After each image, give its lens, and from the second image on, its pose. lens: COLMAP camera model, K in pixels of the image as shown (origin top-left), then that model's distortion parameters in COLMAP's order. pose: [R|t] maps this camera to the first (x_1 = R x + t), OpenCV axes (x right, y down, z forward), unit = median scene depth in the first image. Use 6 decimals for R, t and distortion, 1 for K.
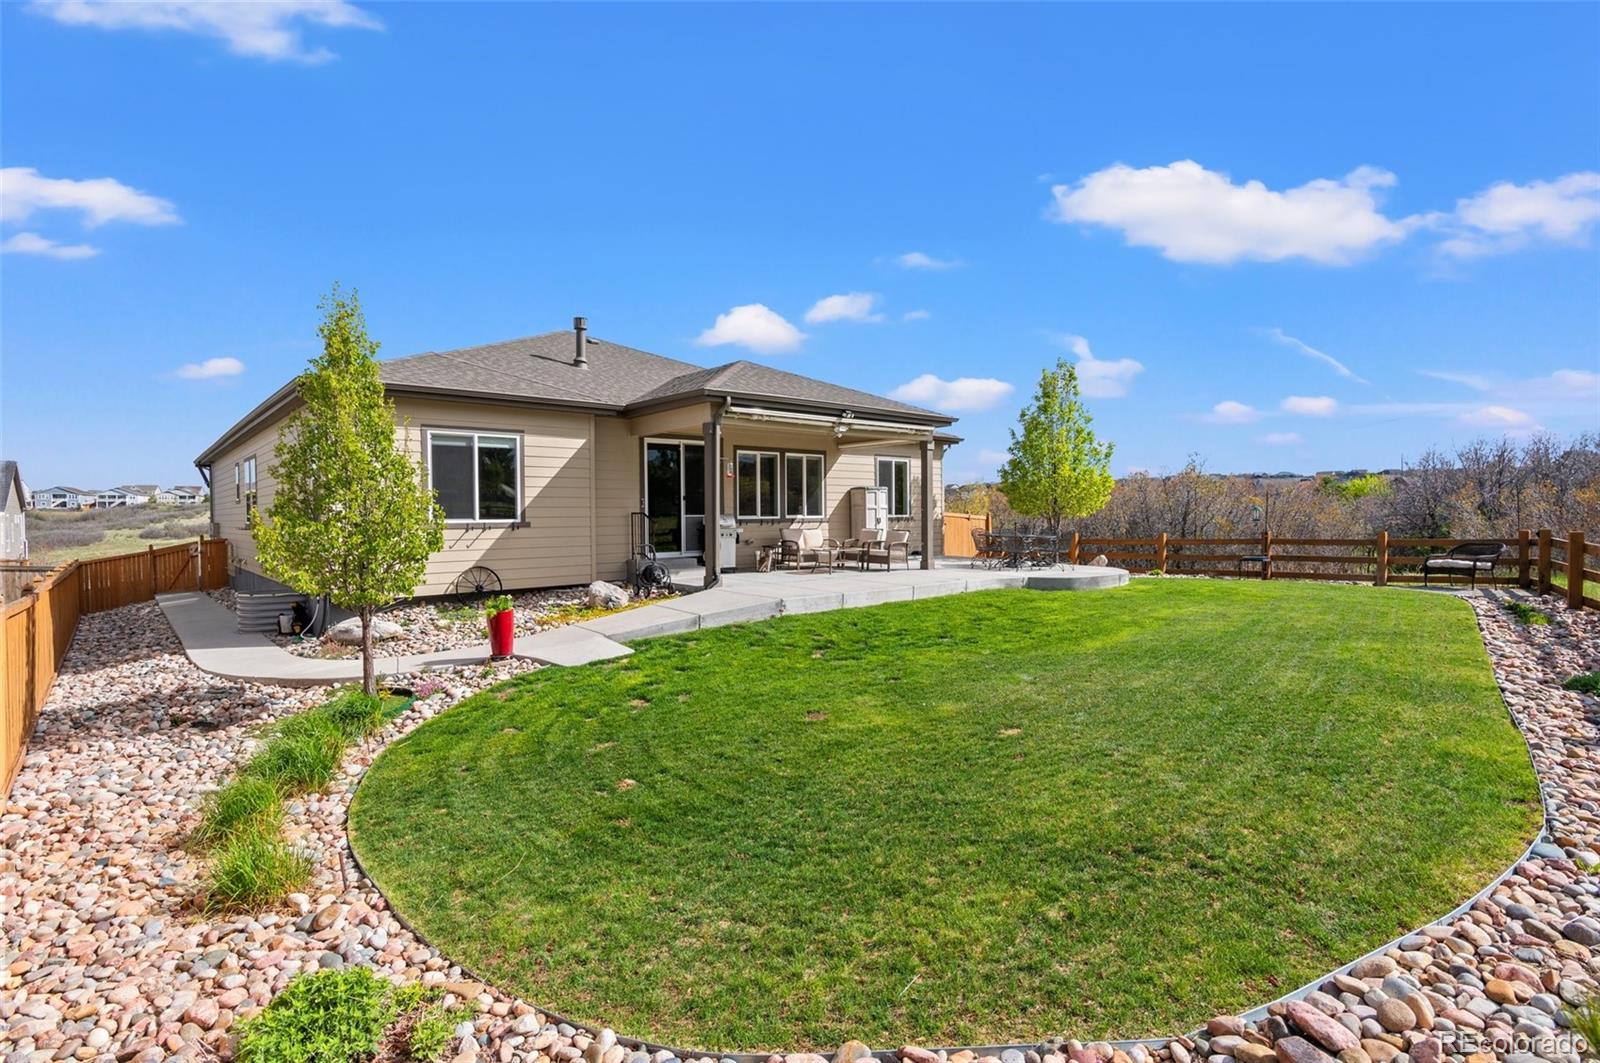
lens RADIAL K [[782.9, 0, 803.8], [0, 782.9, 525.1], [0, 0, 1]] dist [-0.000894, -0.003029]
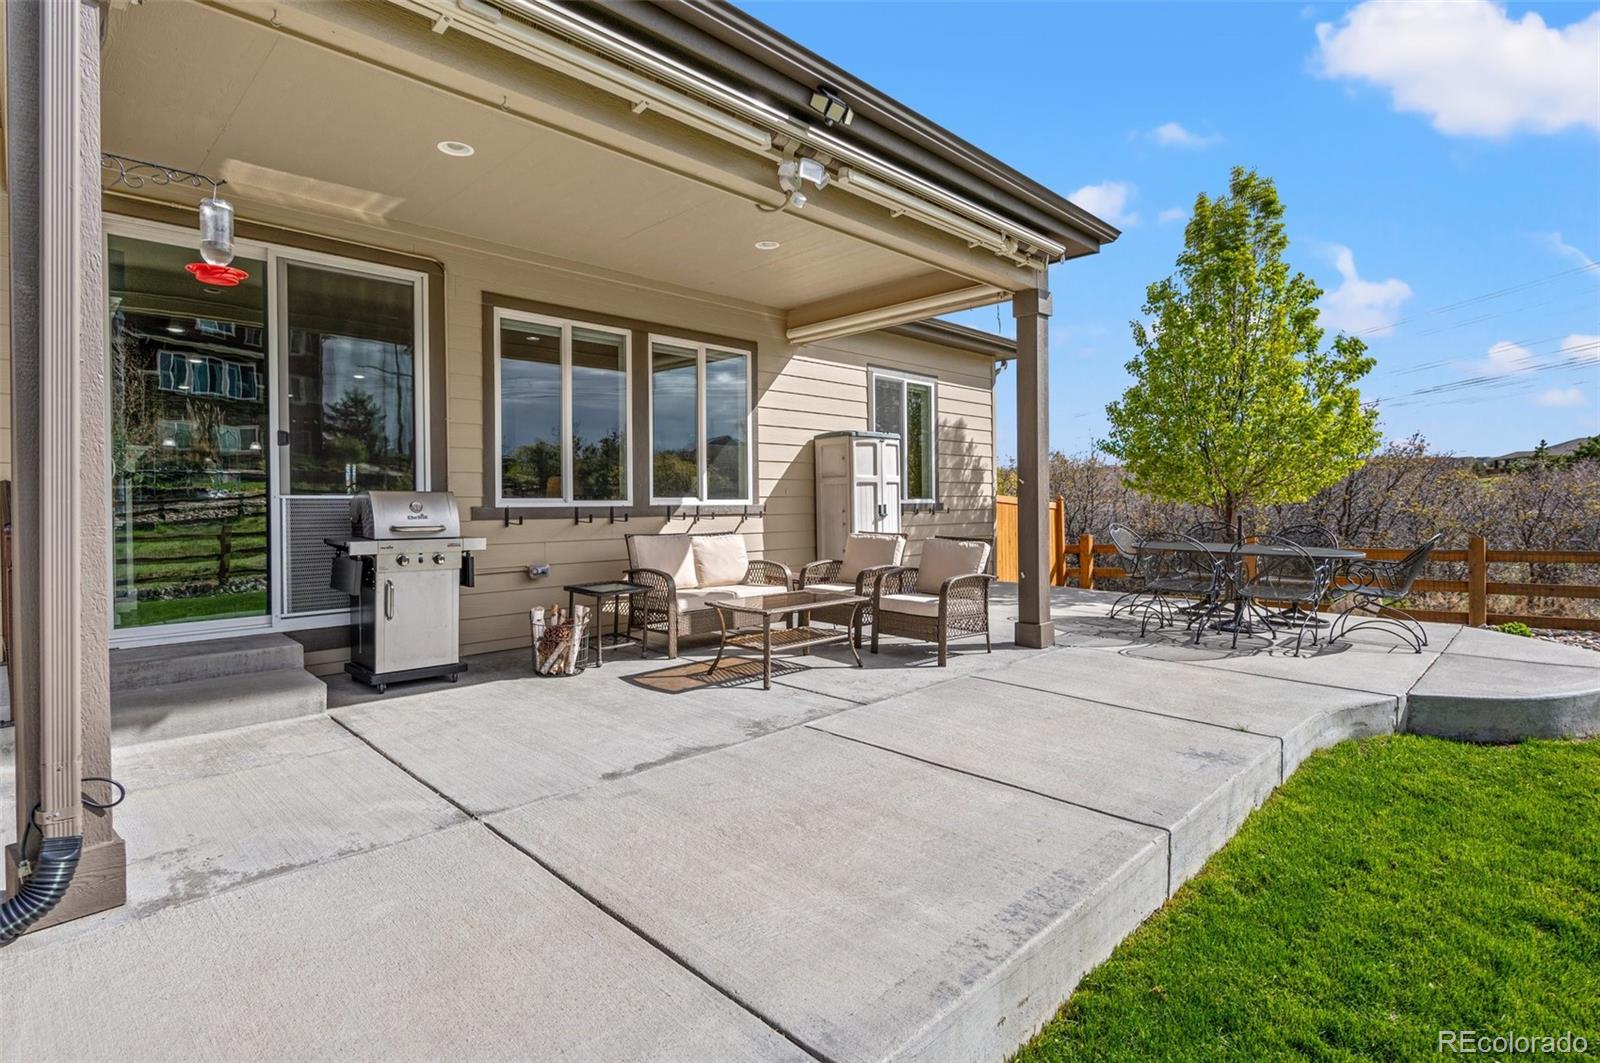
lens RADIAL K [[782.9, 0, 793.8], [0, 782.9, 505.7], [0, 0, 1]] dist [-0.000894, -0.003029]
pose [[0.997838, -0.002262, 0.065680, 0.021330], [0.003229, 0.999888, -0.014623, -0.002995], [-0.065640, 0.014804, 0.997734, 0.610632]]
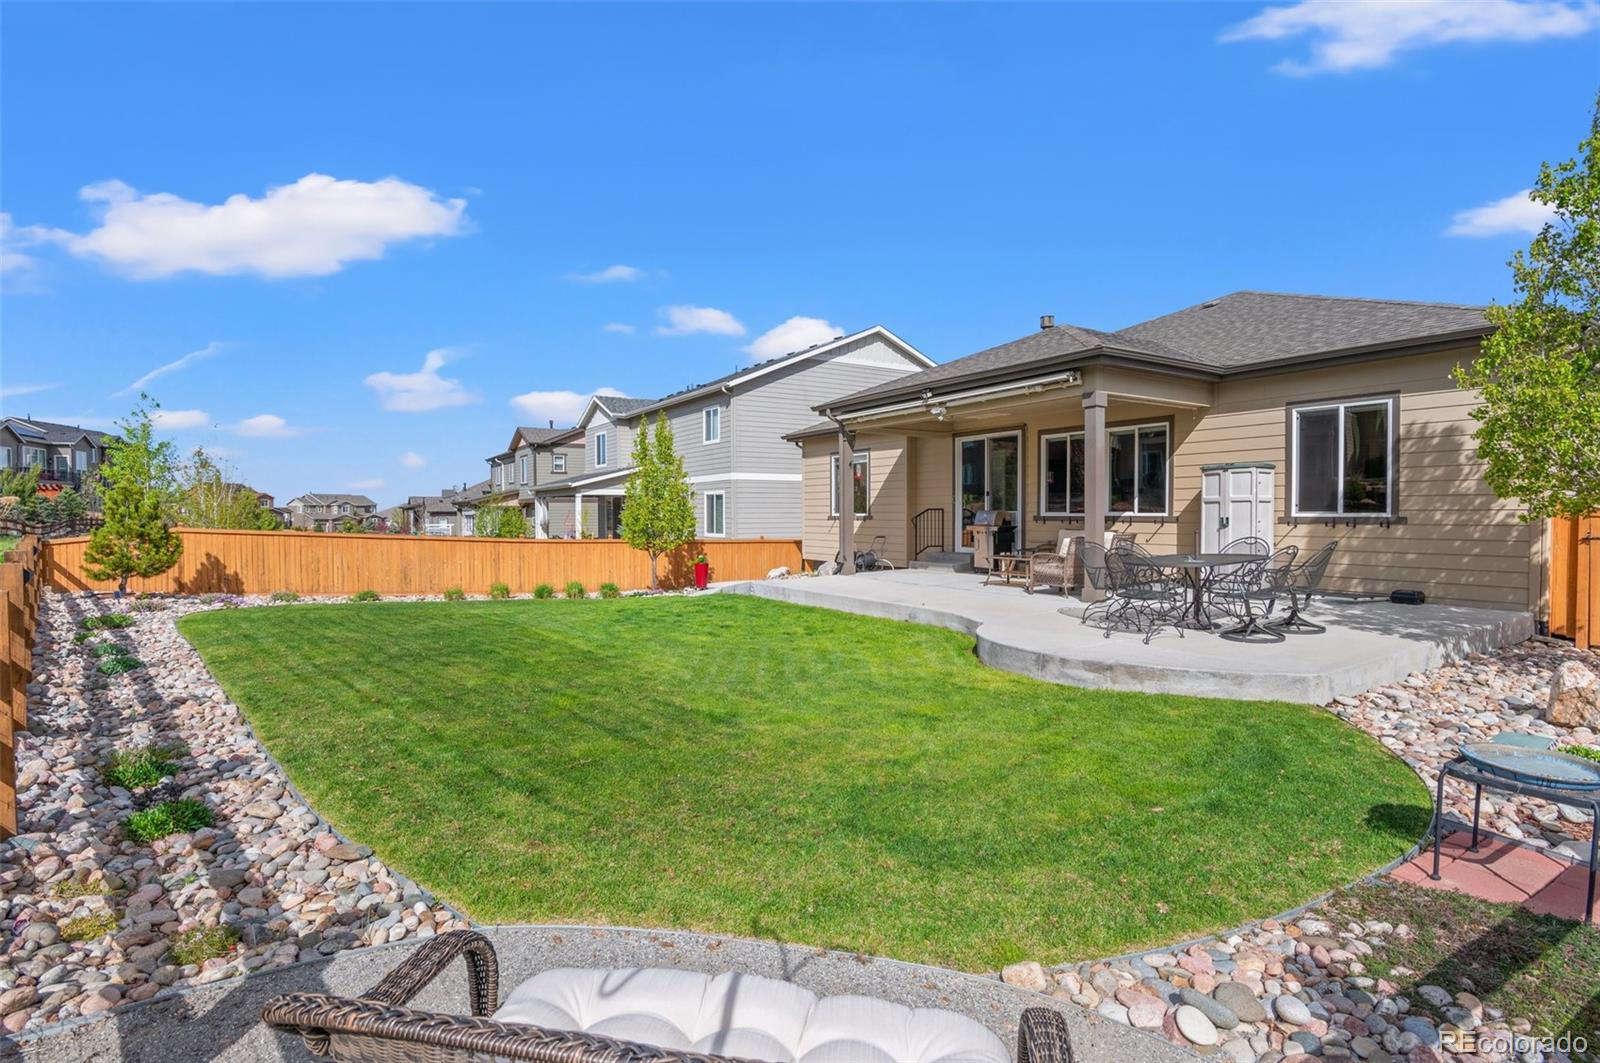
lens RADIAL K [[782.9, 0, 790.1], [0, 782.9, 527.7], [0, 0, 1]] dist [-0.000894, -0.003029]
pose [[-0.142009, 0.028584, -0.989453, 0.755393], [-0.008150, 0.999515, 0.030045, -0.017450], [0.989832, 0.012330, -0.141707, 0.799208]]
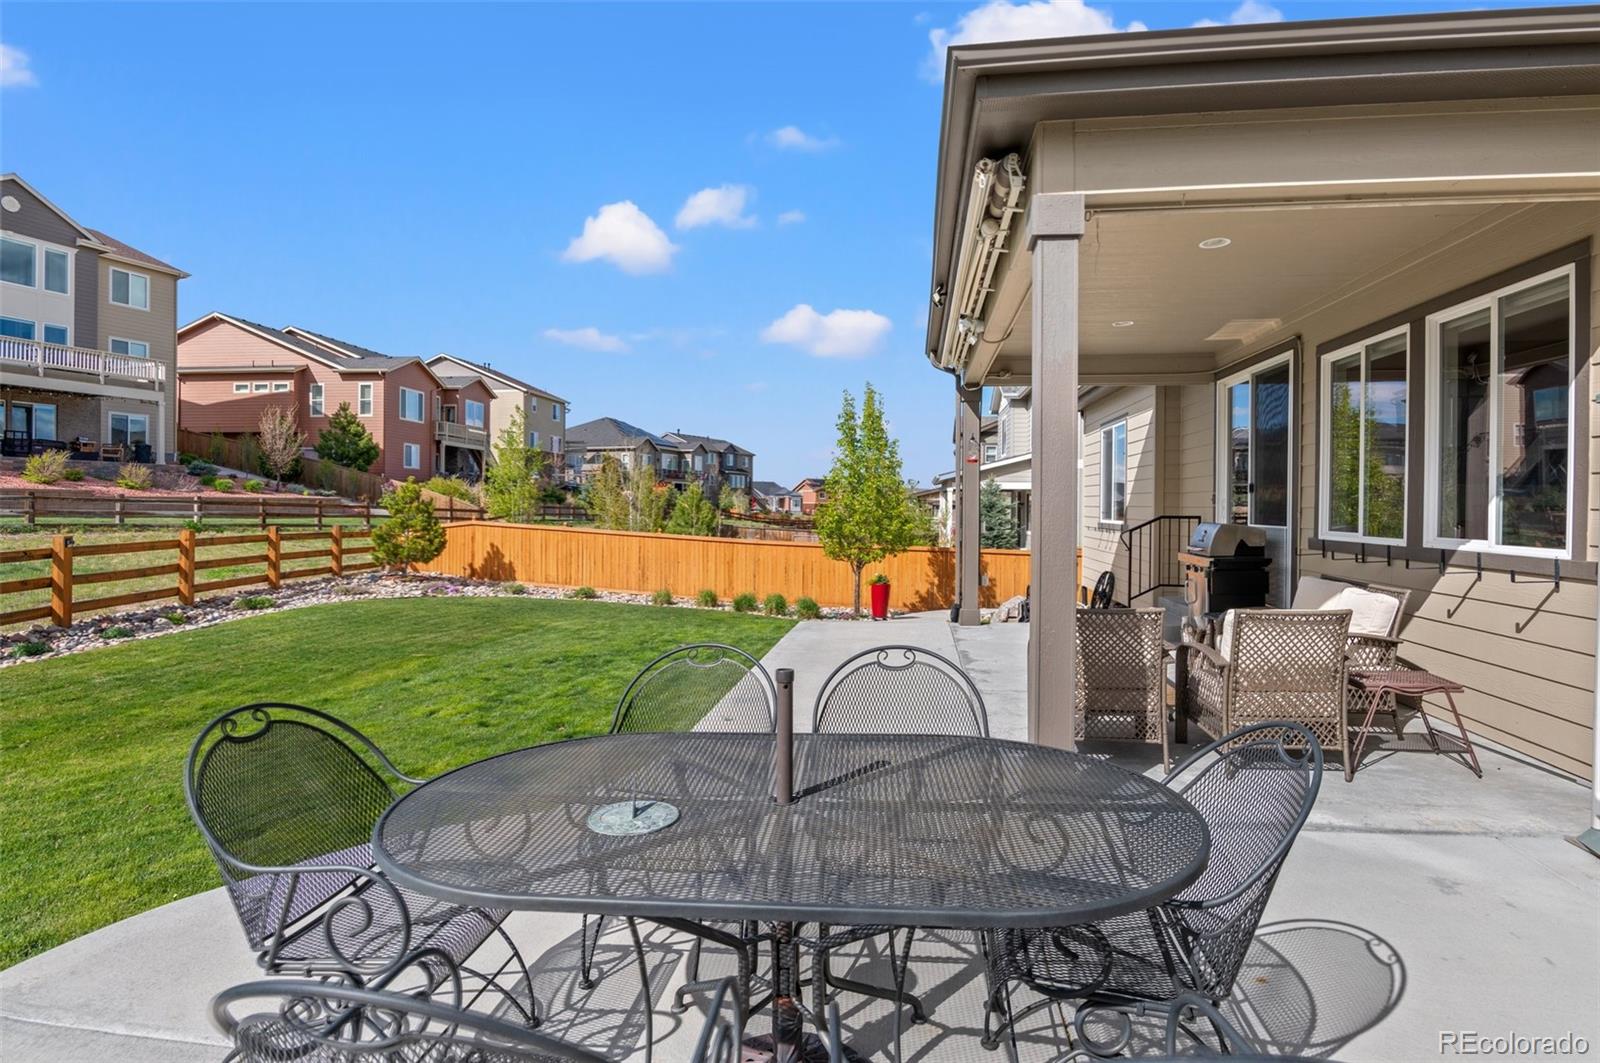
lens RADIAL K [[782.9, 0, 812.6], [0, 782.9, 502.7], [0, 0, 1]] dist [-0.000894, -0.003029]
pose [[-0.743380, 0.004331, -0.668855, 0.328269], [-0.007673, 0.999858, 0.015002, -0.027352], [0.668825, 0.016285, -0.743241, 1.050563]]
